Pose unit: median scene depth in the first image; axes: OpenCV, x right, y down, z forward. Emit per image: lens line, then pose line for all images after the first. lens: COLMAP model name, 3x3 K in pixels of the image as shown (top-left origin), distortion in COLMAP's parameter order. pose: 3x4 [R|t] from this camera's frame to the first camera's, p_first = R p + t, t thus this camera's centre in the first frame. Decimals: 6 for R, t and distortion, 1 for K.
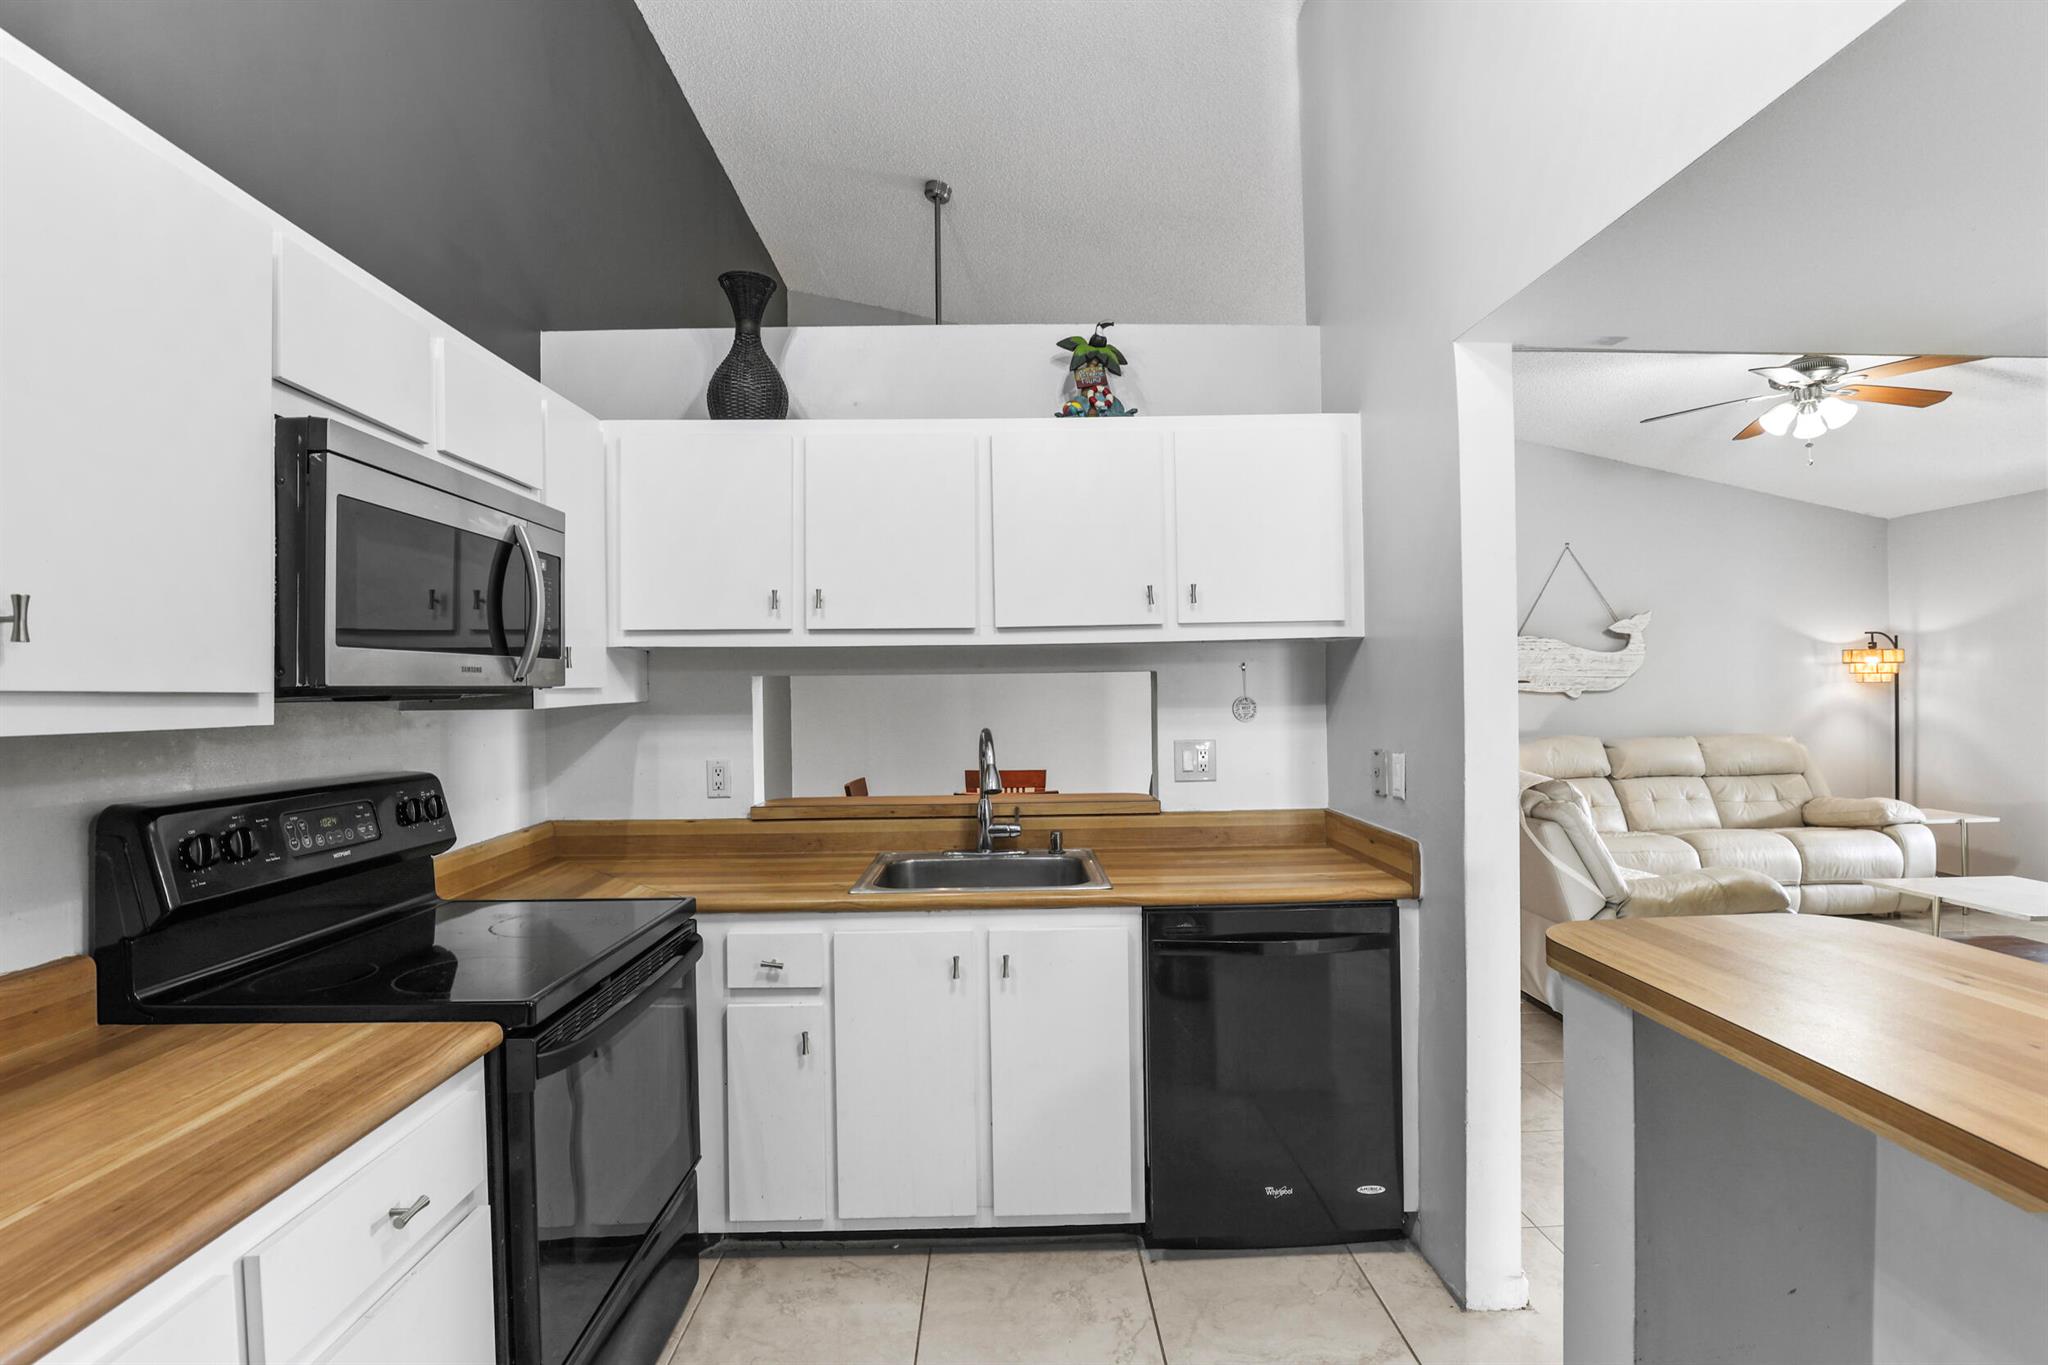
lens RADIAL K [[940.8, 0, 1015.3], [0, 940.8, 682.5], [0, 0, 1]] dist [-0.029209, 0.002084]
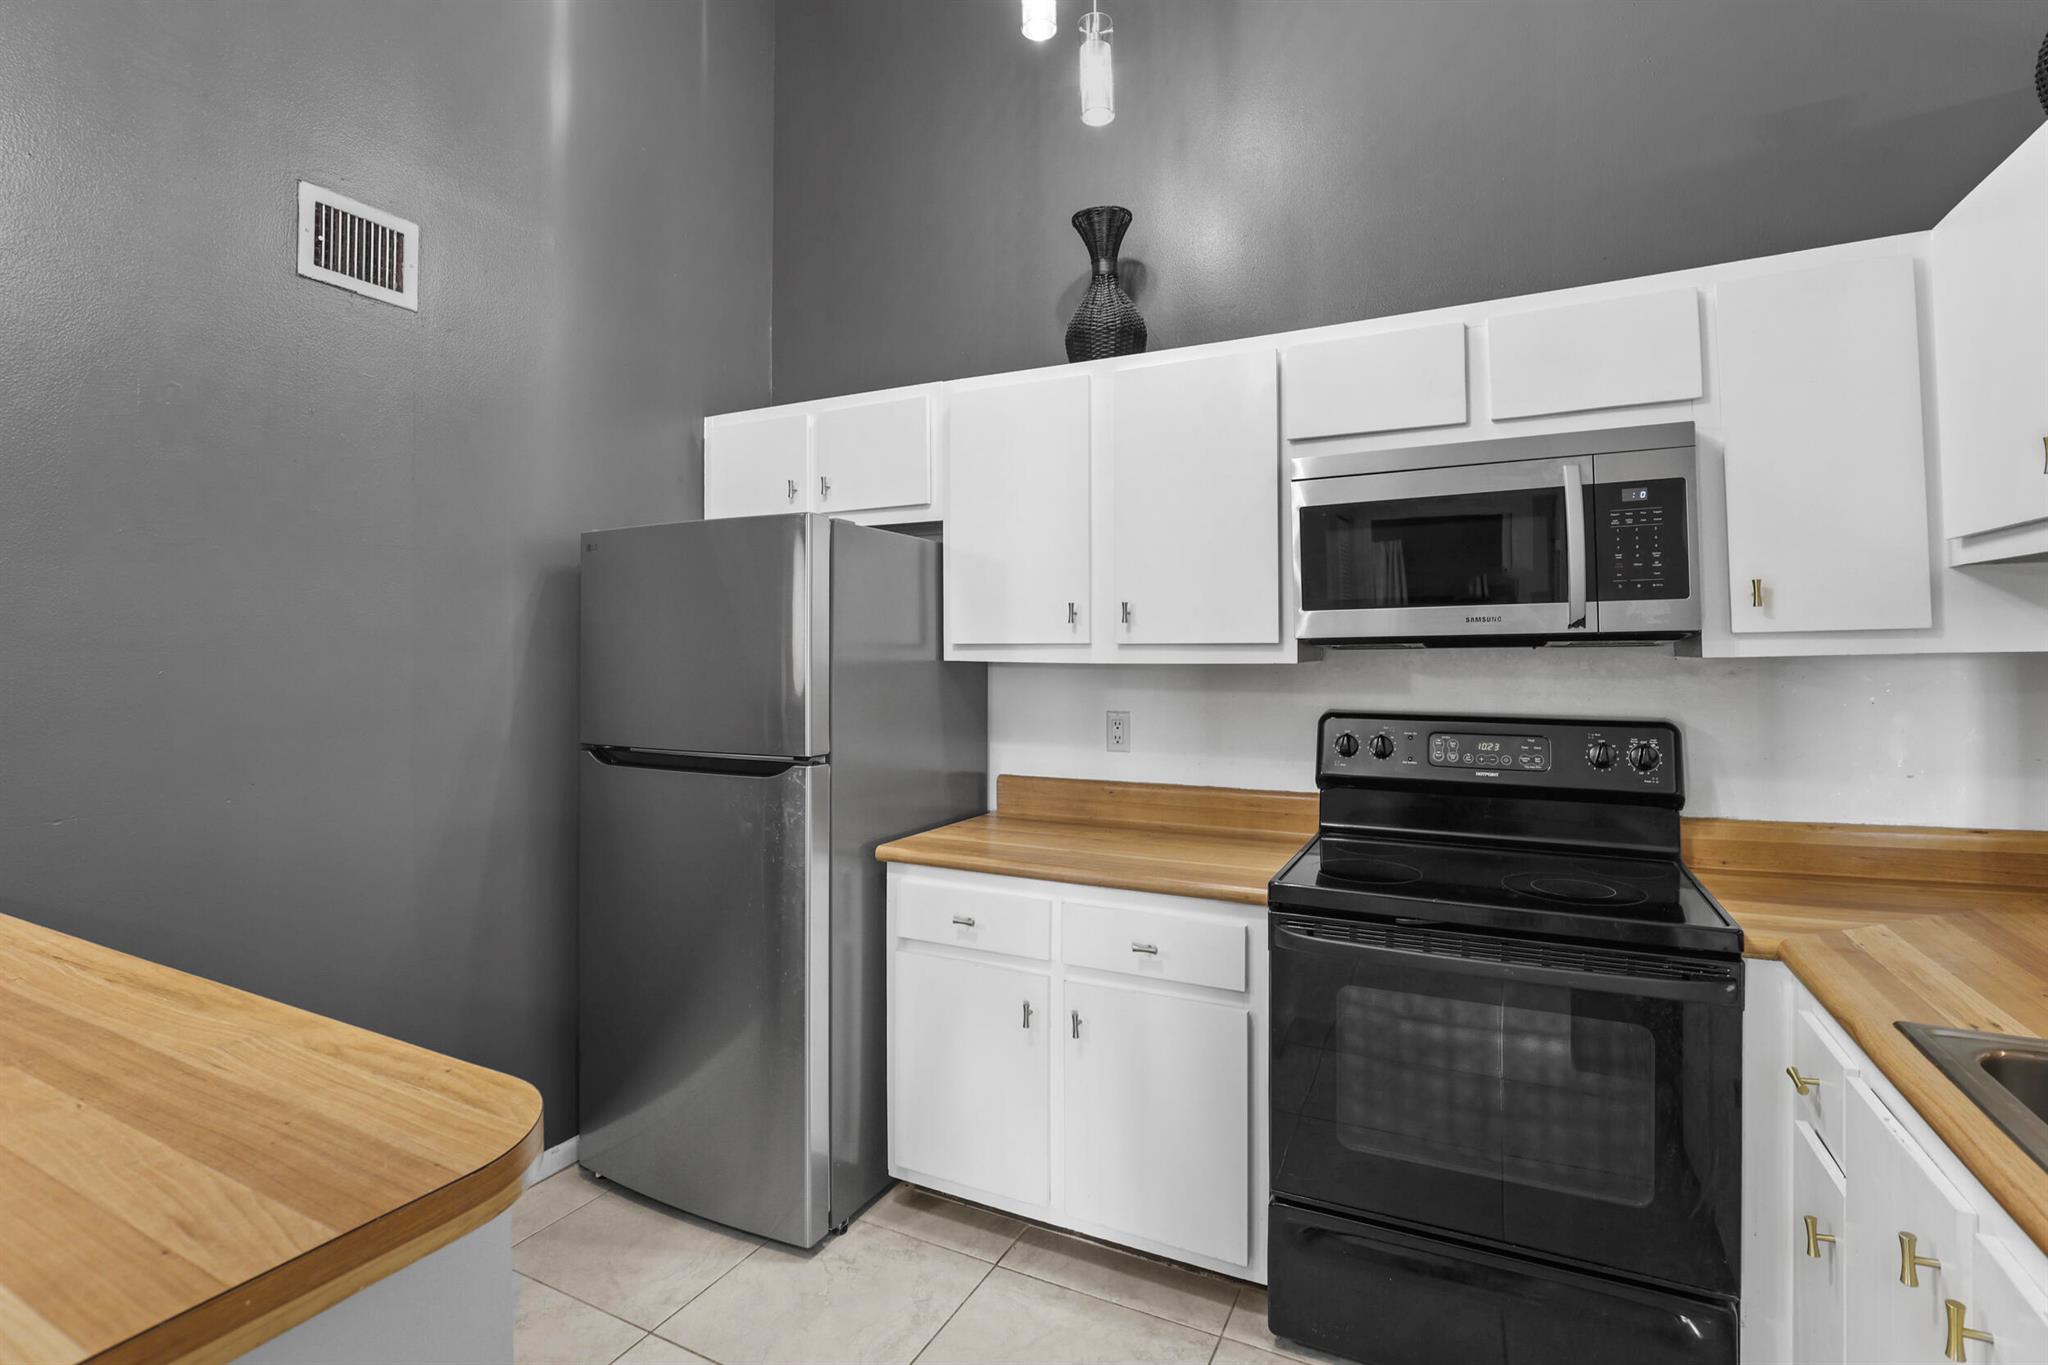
lens RADIAL K [[940.8, 0, 1031.9], [0, 940.8, 626.0], [0, 0, 1]] dist [-0.029209, 0.002084]
pose [[-0.452250, -0.009980, -0.891836, 0.423408], [0.021204, 0.999534, -0.021938, 0.004518], [0.891639, -0.028832, -0.451827, 0.689724]]
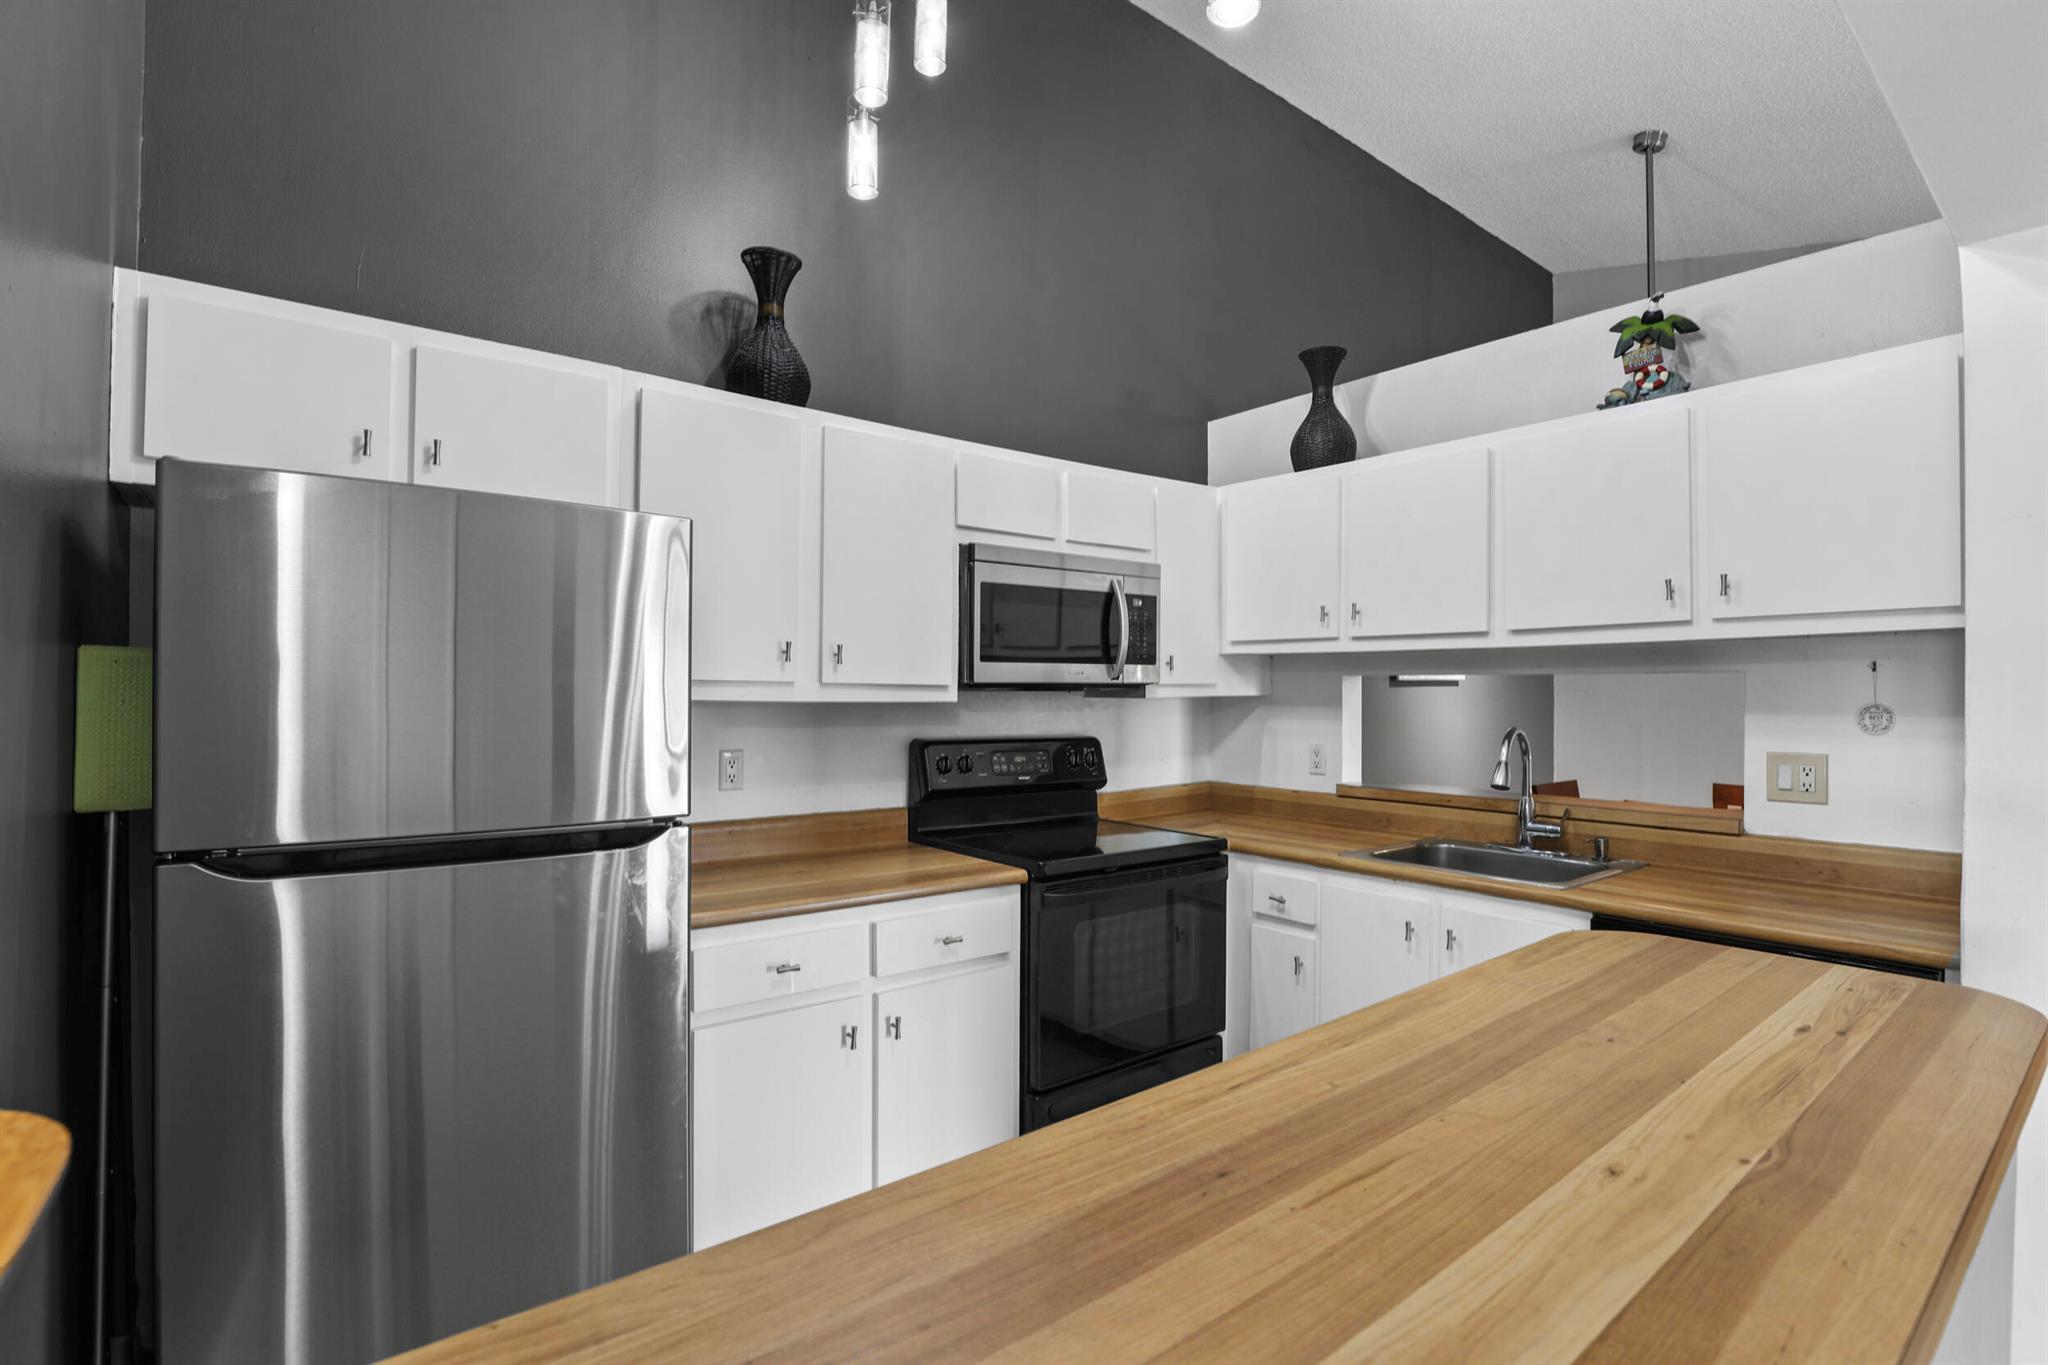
lens RADIAL K [[940.8, 0, 1016.1], [0, 940.8, 691.0], [0, 0, 1]] dist [-0.029209, 0.002084]
pose [[0.601853, 0.015881, -0.798449, 0.462223], [-0.004746, 0.999856, 0.016310, -0.005444], [0.798593, -0.006026, 0.601841, -0.058094]]
